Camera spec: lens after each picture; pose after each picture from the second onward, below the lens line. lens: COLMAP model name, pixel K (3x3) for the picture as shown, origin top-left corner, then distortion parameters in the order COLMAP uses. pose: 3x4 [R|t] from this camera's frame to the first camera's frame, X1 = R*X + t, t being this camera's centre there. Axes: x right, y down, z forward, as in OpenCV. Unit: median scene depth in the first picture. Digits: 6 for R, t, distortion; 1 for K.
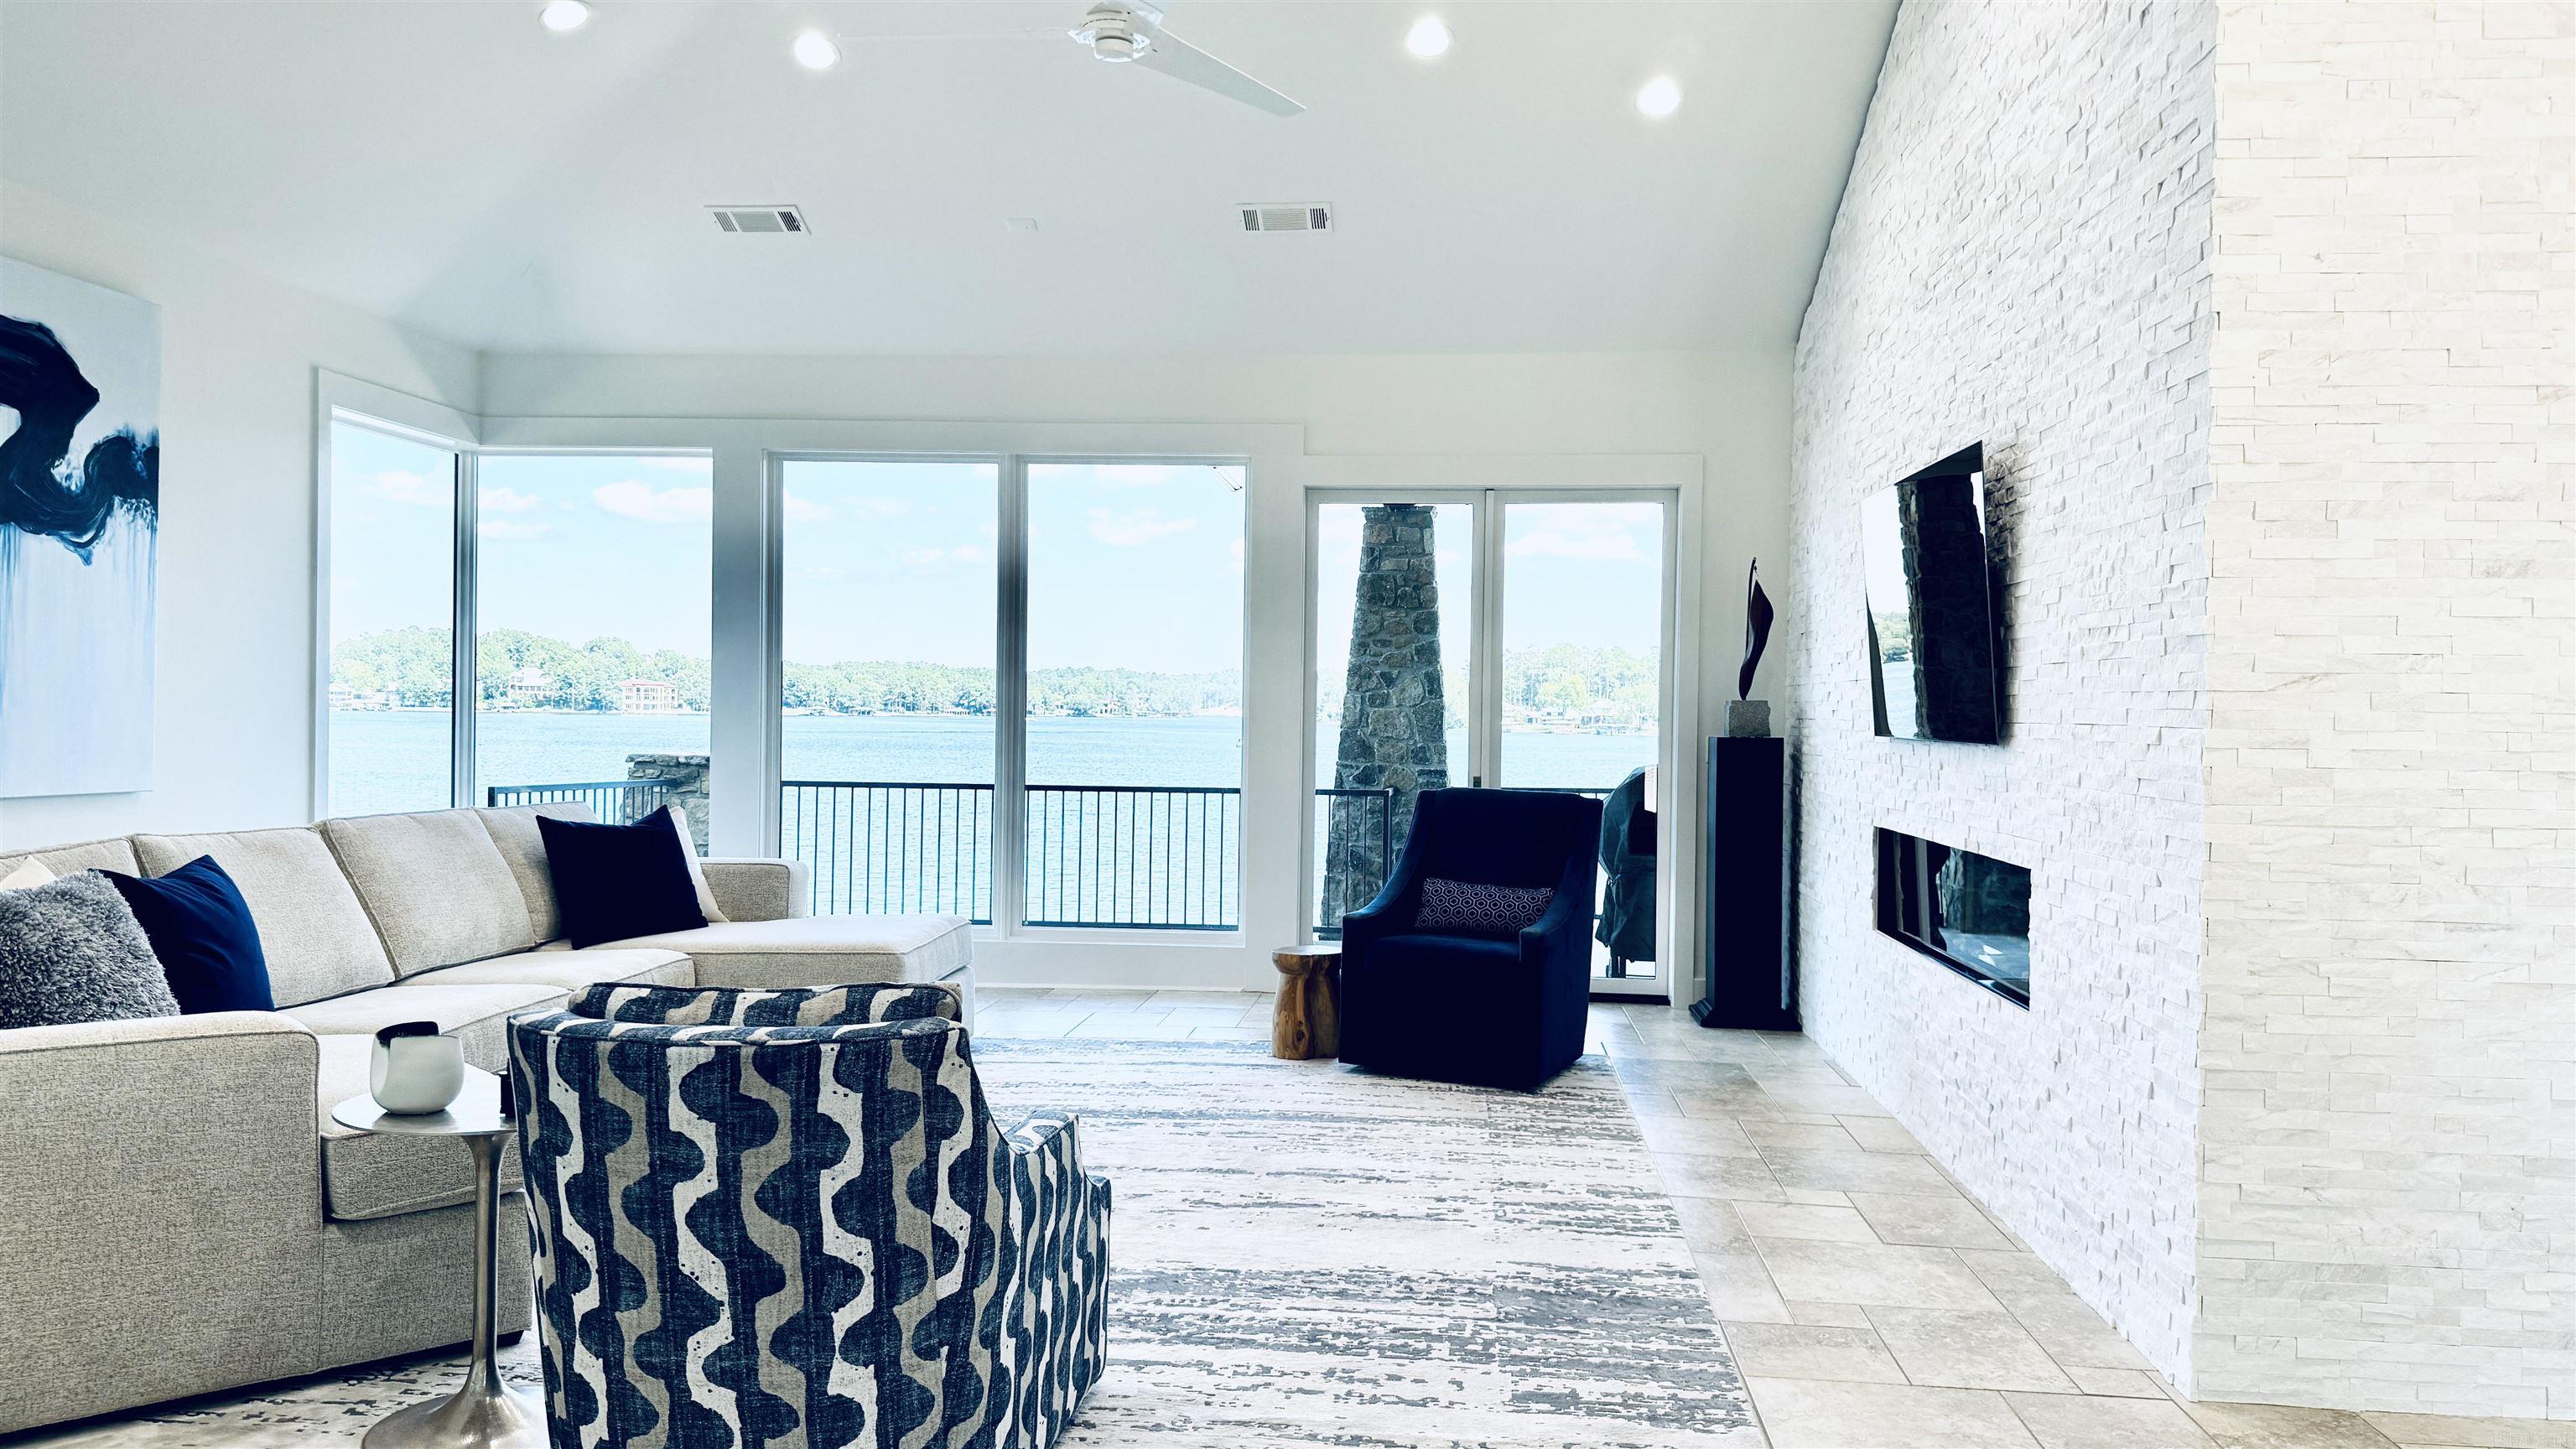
lens RADIAL K [[1808.3, 0, 1281.5], [0, 1808.3, 723.3], [0, 0, 1]] dist [0.027250, -0.024594]
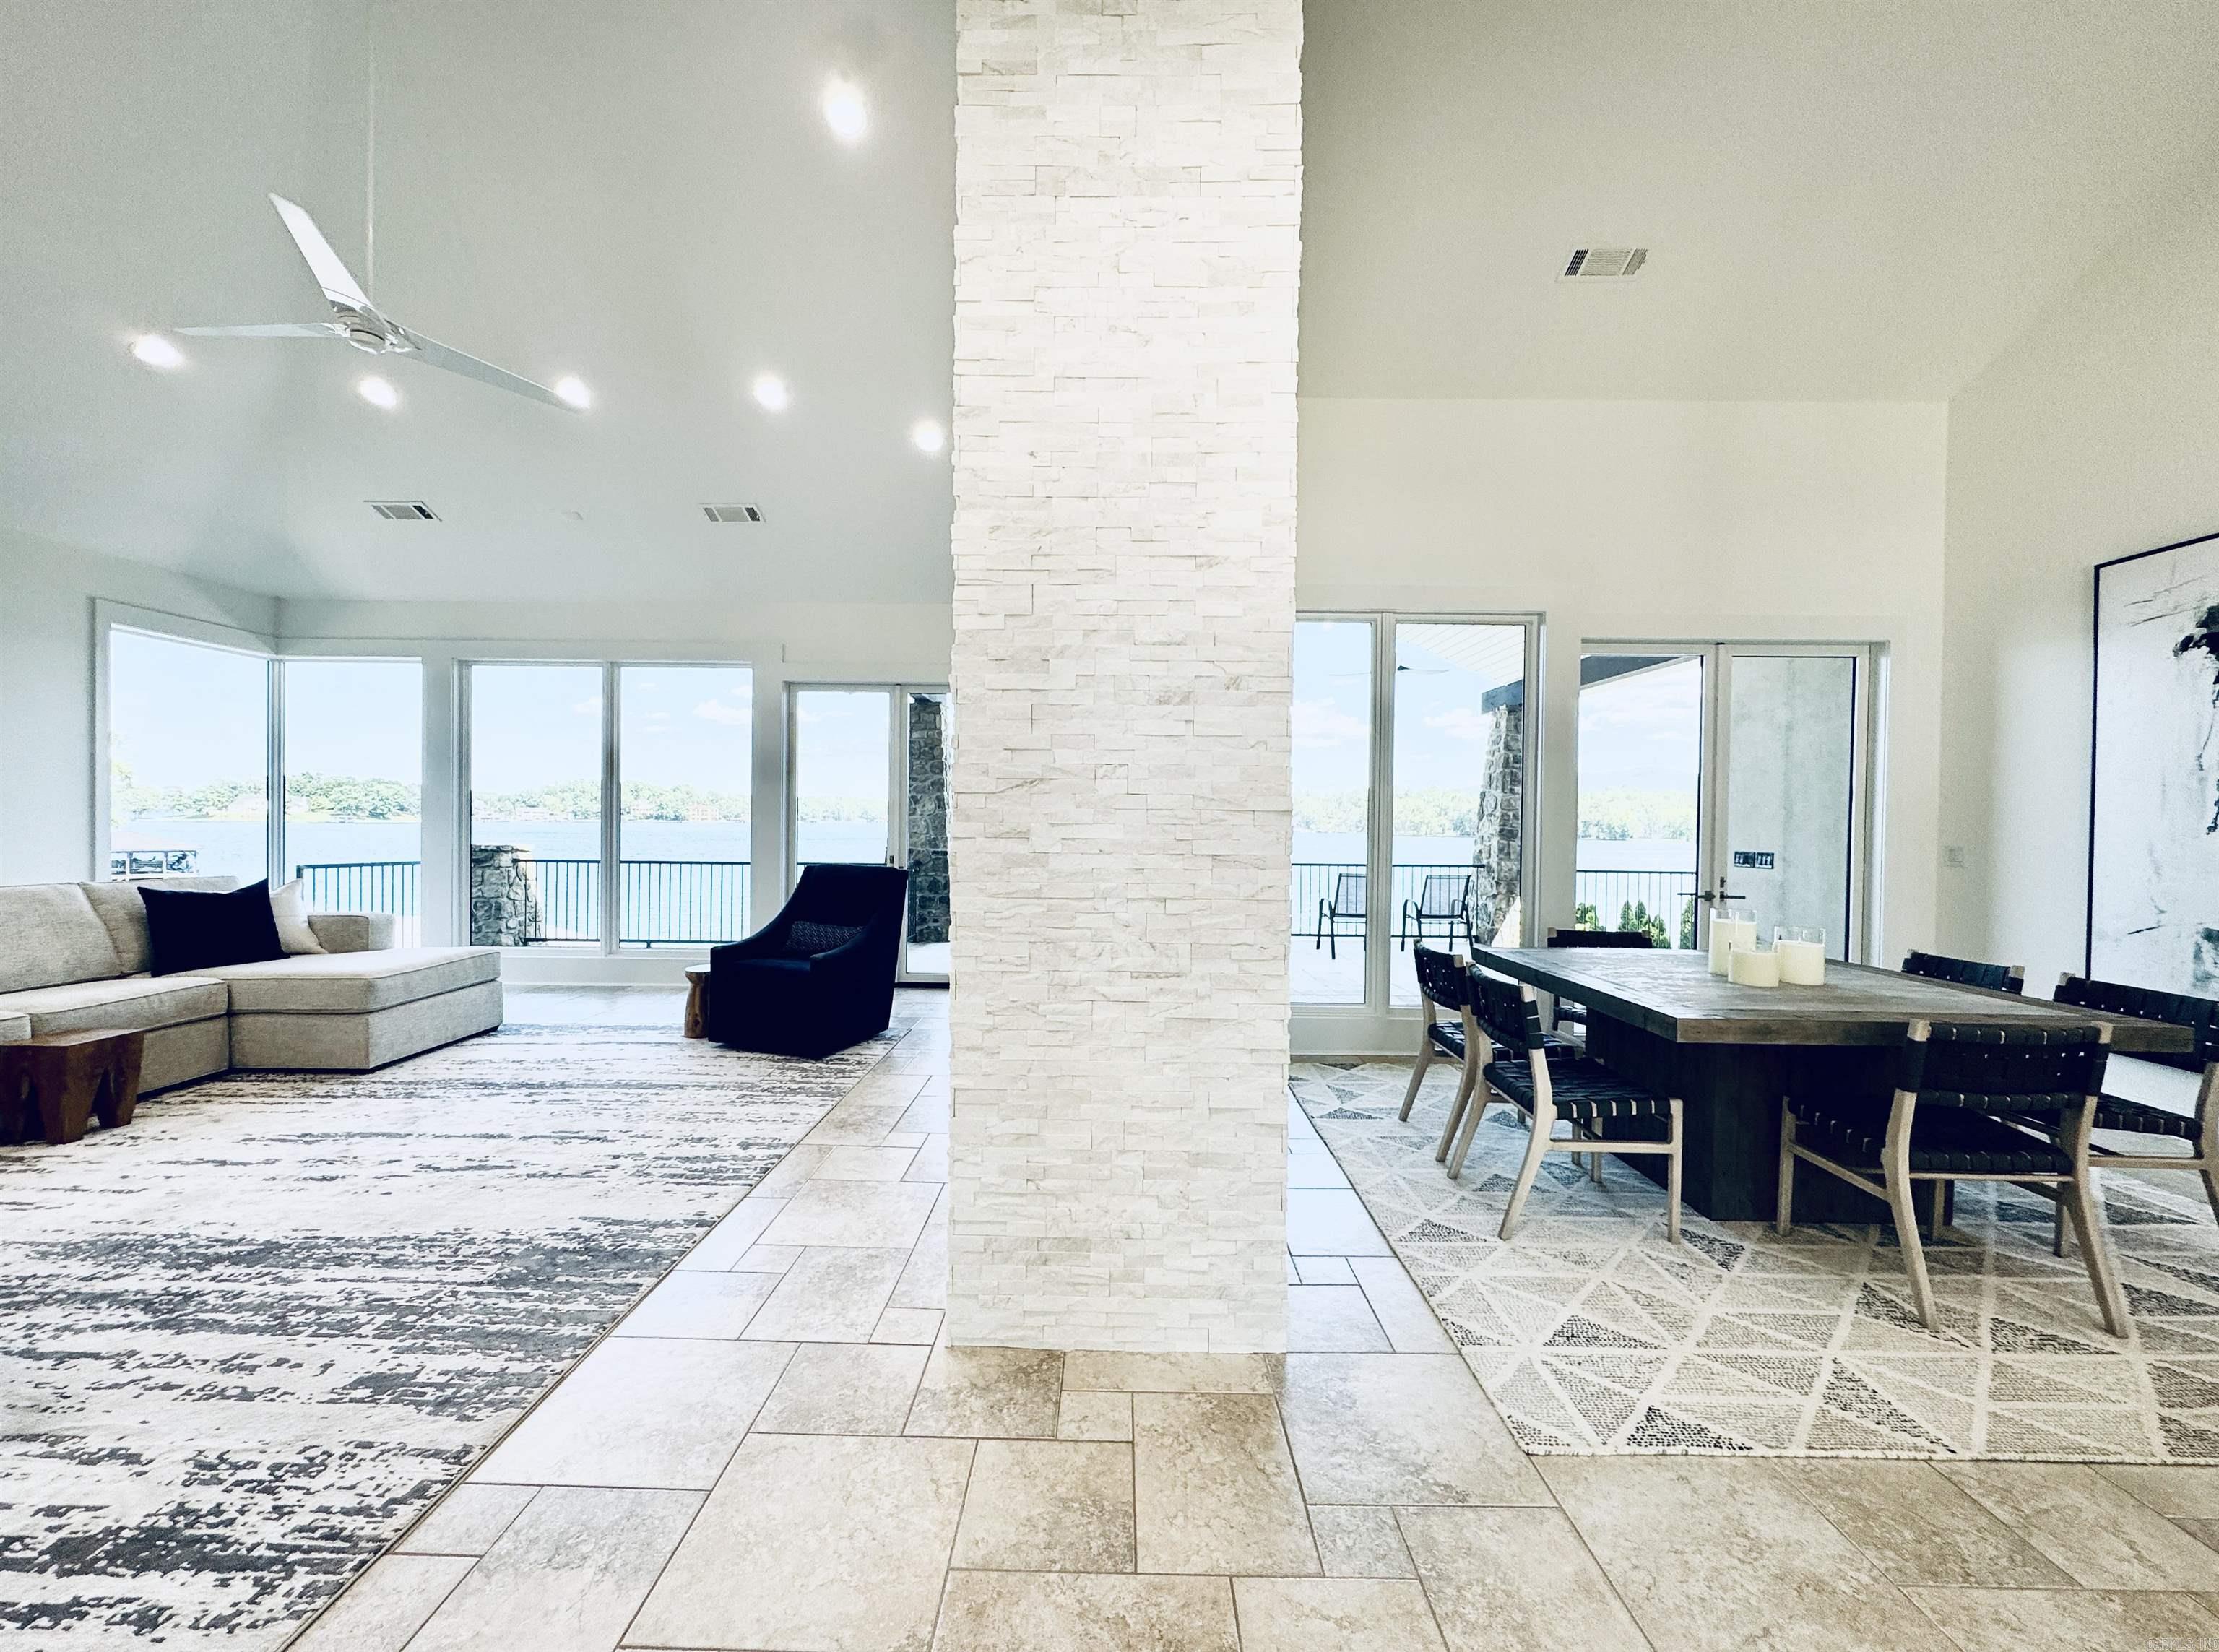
lens RADIAL K [[888.3, 0, 1110.7], [0, 888.3, 829.0], [0, 0, 1]] dist [0.000765, 0.001189]
pose [[0.997293, -0.004887, 0.073368, 0.574996], [0.004633, 0.999983, 0.003638, 0.005674], [-0.073385, -0.003289, 0.997298, 0.370416]]
